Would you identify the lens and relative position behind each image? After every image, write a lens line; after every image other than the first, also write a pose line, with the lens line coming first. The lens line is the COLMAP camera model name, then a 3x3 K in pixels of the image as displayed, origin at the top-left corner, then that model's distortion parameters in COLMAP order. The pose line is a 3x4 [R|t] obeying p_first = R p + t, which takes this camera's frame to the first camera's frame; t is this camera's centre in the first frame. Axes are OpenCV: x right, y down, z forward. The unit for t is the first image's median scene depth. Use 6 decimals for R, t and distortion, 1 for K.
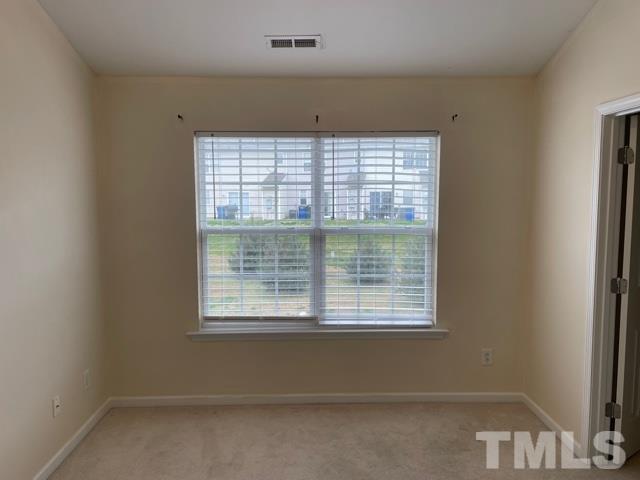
lens RADIAL K [[478.7, 0, 319.2], [0, 478.7, 243.9], [0, 0, 1]] dist [0.066955, -0.068627]
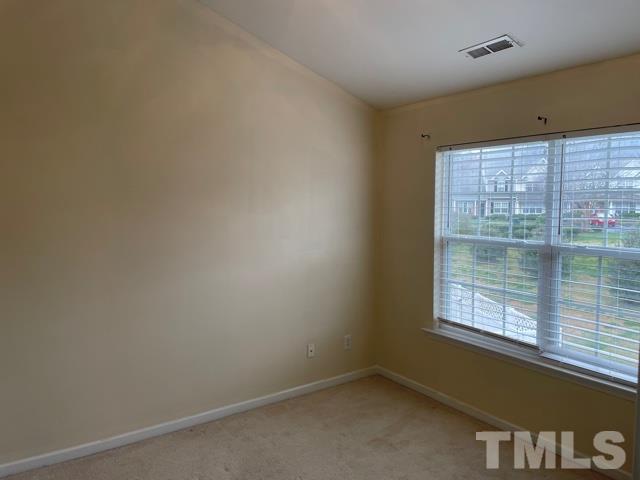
lens RADIAL K [[478.7, 0, 303.2], [0, 478.7, 241.7], [0, 0, 1]] dist [0.066955, -0.068627]
pose [[0.532792, 0.079213, -0.842531, 0.509088], [-0.087653, 0.995420, 0.038158, -0.033309], [0.841694, 0.053521, 0.537295, 0.162135]]
